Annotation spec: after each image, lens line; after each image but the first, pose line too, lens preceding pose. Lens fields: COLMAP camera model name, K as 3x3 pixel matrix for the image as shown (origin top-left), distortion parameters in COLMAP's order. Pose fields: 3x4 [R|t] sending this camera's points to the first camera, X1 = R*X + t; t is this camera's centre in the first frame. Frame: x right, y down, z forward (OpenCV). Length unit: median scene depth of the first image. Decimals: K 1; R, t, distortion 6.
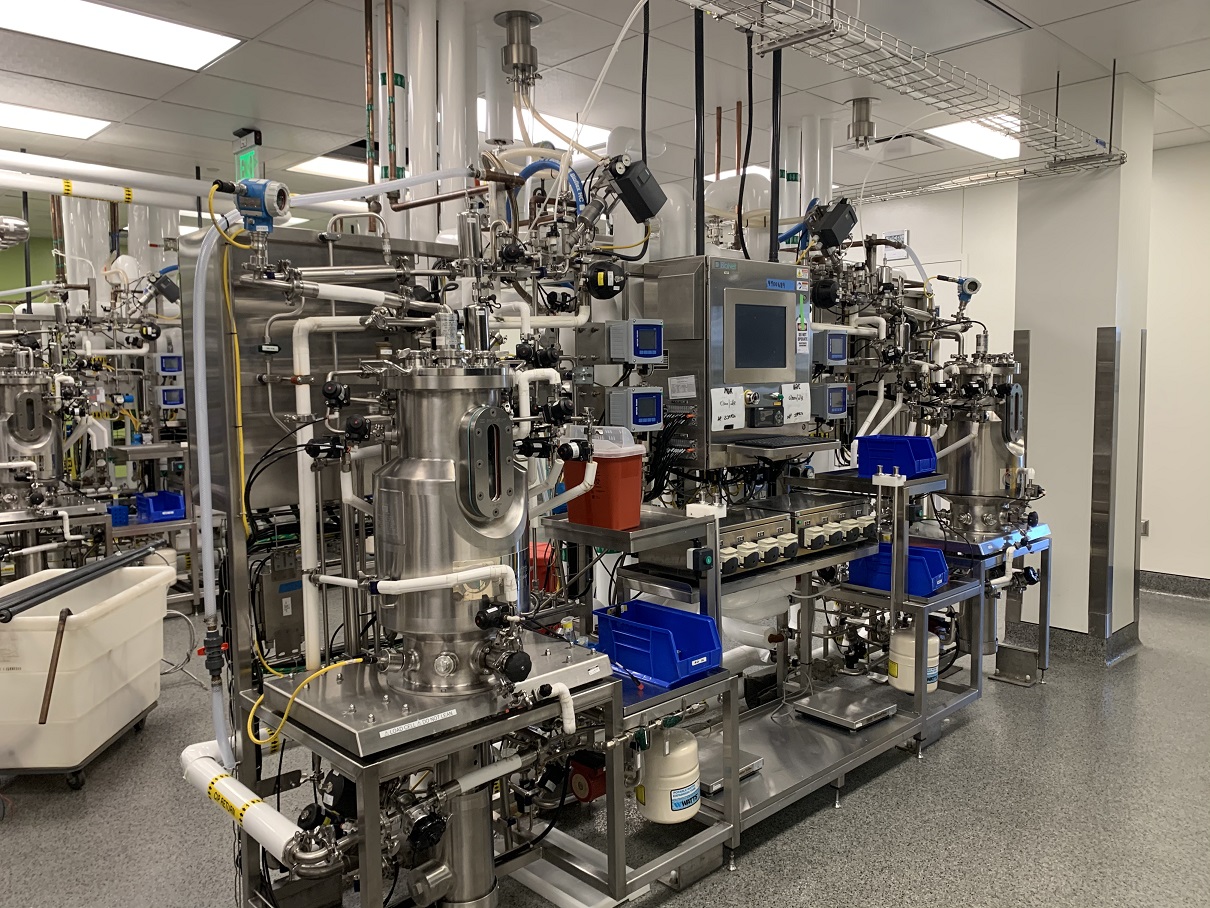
lens RADIAL K [[927.7, 0, 605.0], [0, 927.7, 454.0], [0, 0, 1]] dist [0.034924, -0.006197]
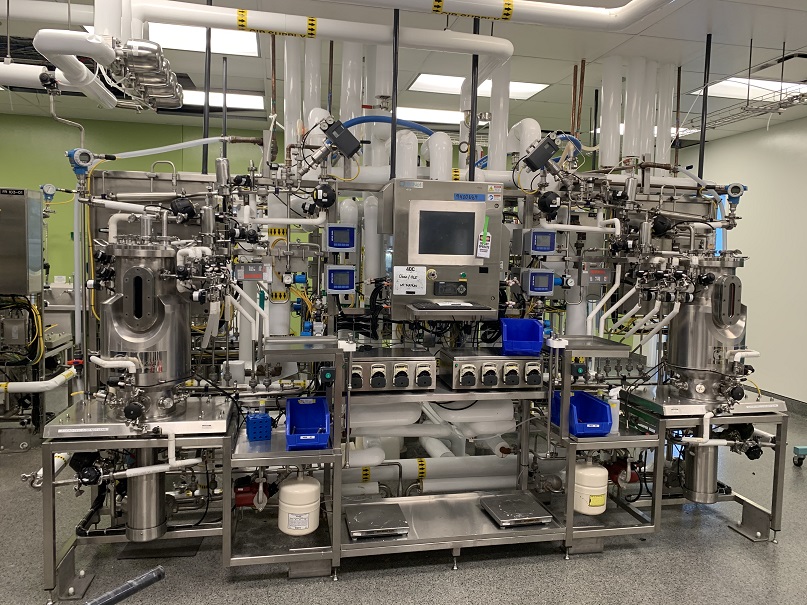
lens RADIAL K [[618.7, 0, 403.5], [0, 618.7, 302.5], [0, 0, 1]] dist [0.034924, -0.006197]
pose [[0.842546, 0.065081, -0.534678, 0.597603], [-0.072611, 0.997336, 0.006974, -0.018209], [0.533707, 0.032947, 0.845027, 0.147163]]
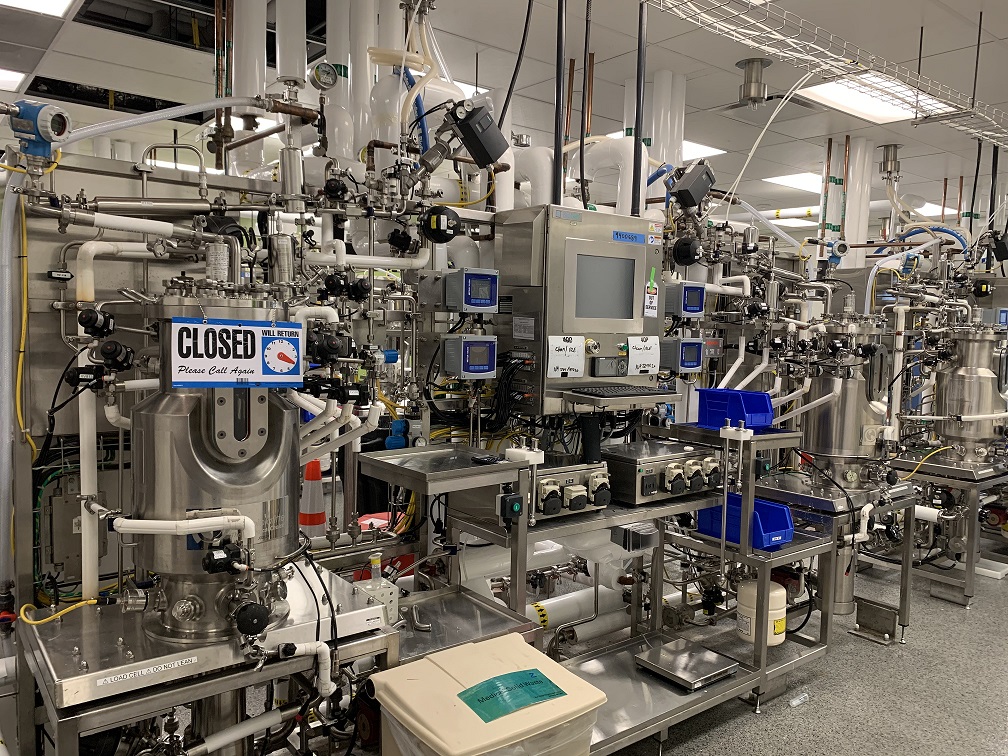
lens RADIAL K [[772.8, 0, 504.0], [0, 772.8, 378.0], [0, 0, 1]] dist [0.034924, -0.006197]
pose [[0.995368, 0.040948, -0.086979, 0.126381], [-0.042994, 0.998838, -0.021789, -0.002766], [0.085986, 0.025427, 0.995972, 0.139052]]
